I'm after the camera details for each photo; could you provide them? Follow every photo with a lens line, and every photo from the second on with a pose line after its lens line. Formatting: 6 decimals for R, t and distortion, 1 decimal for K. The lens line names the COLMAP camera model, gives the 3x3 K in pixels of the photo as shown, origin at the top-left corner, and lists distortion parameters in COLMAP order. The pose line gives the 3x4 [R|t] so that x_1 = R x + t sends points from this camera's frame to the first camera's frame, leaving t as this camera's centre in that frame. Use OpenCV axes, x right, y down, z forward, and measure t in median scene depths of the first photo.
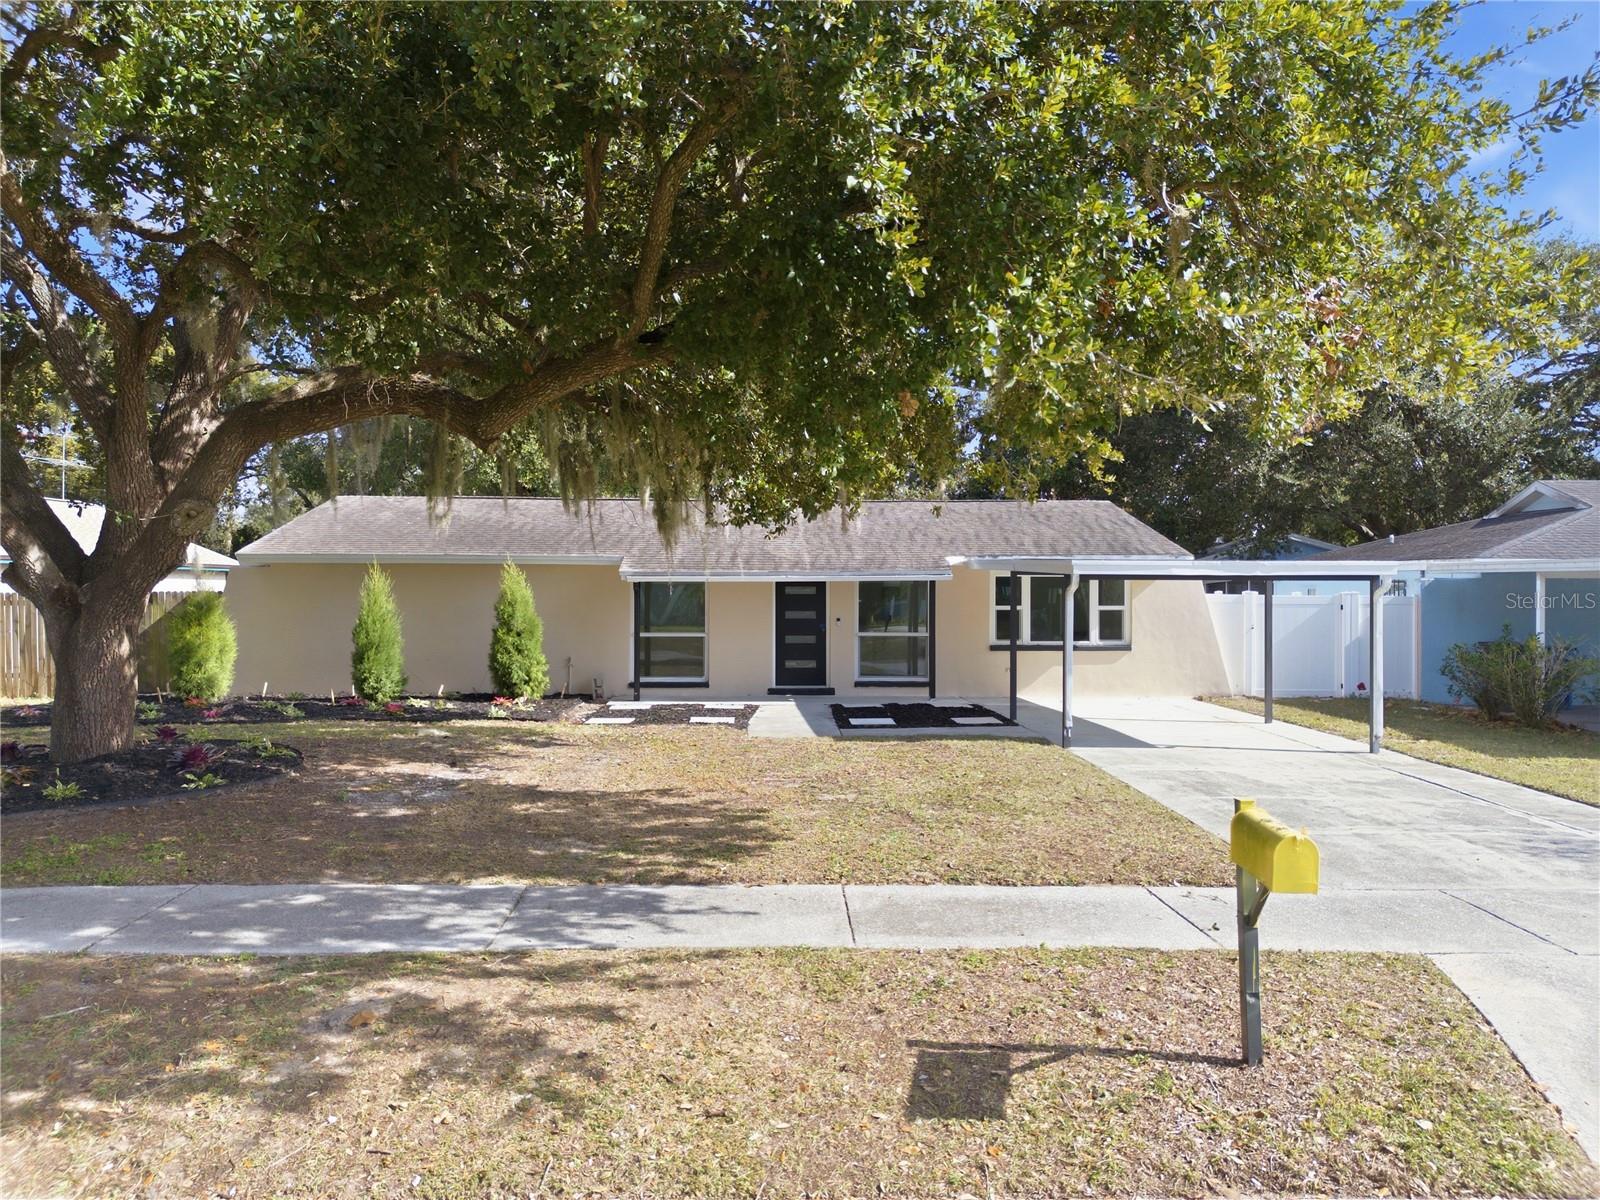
lens RADIAL K [[1112.9, 0, 800.0], [0, 1112.9, 600.0], [0, 0, 1]] dist [0.021267, -0.001576]
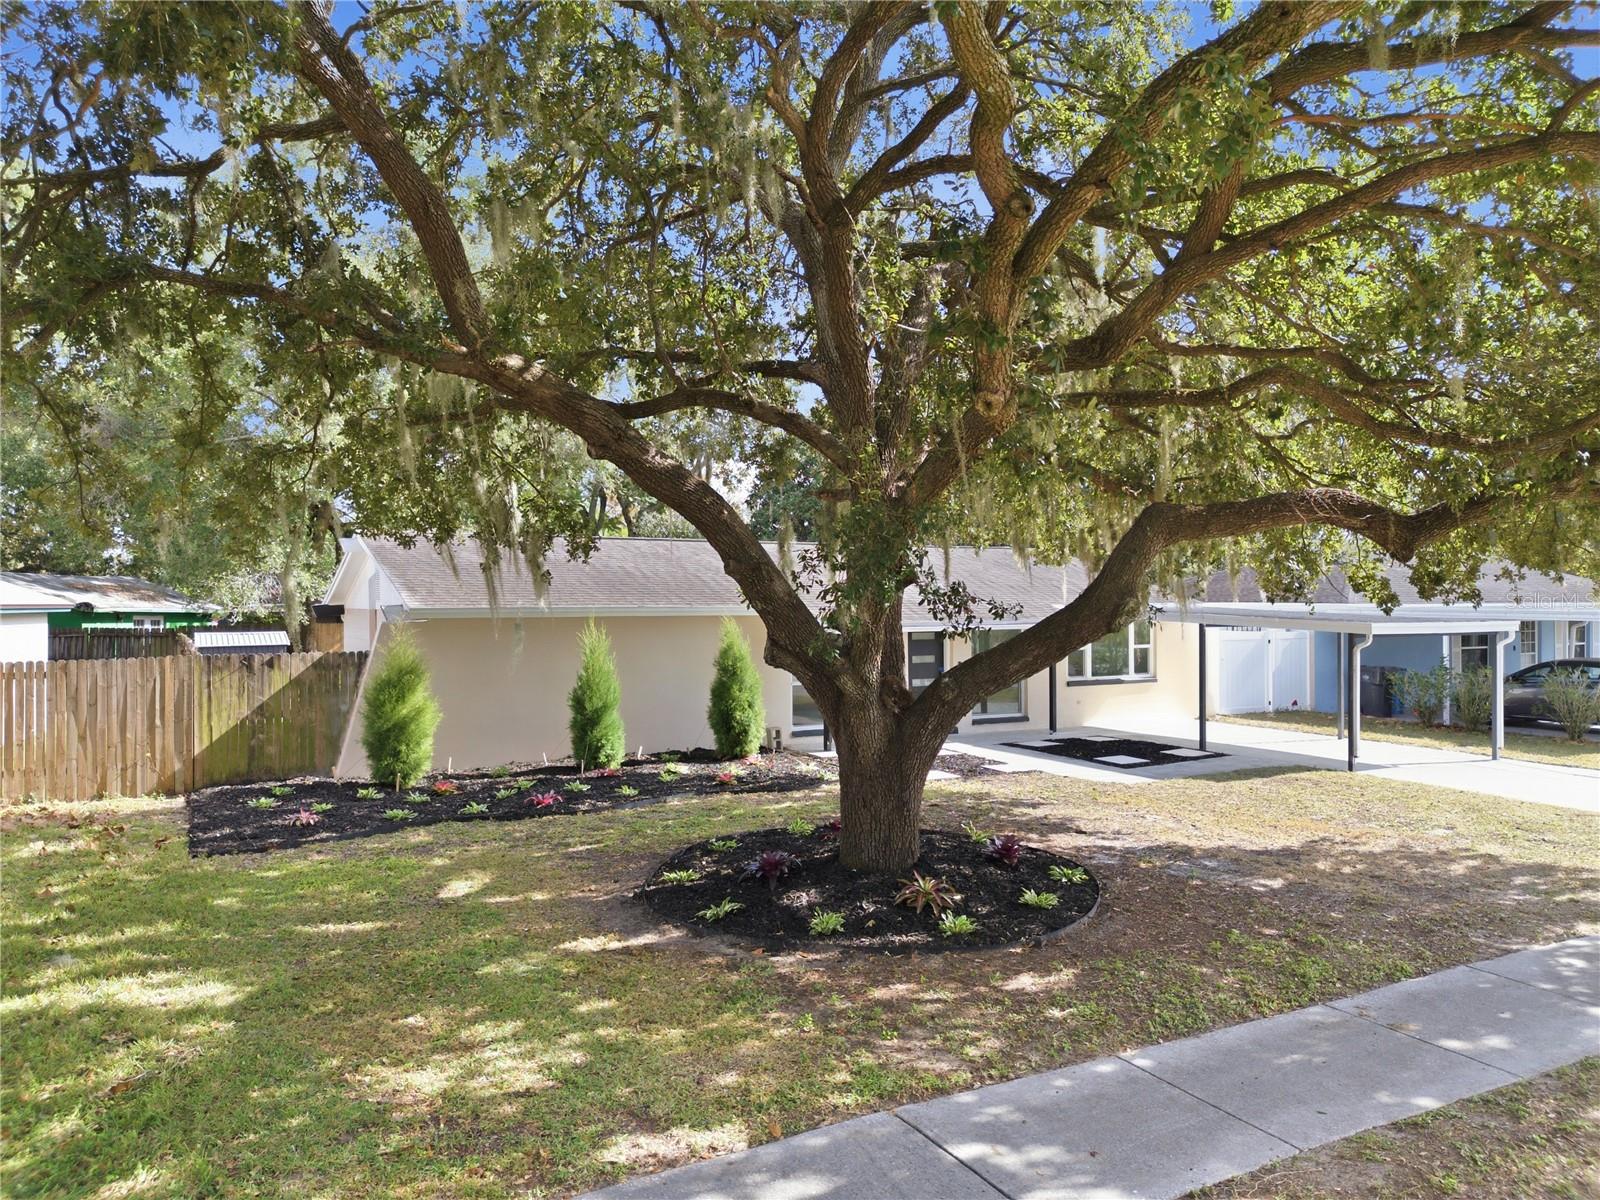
lens RADIAL K [[1112.9, 0, 800.0], [0, 1112.9, 600.0], [0, 0, 1]] dist [0.021267, -0.001576]
pose [[0.889188, -0.004590, 0.457518, -0.607619], [0.009828, 0.999911, -0.009070, -0.036876], [-0.457435, 0.012562, 0.889154, 0.096701]]
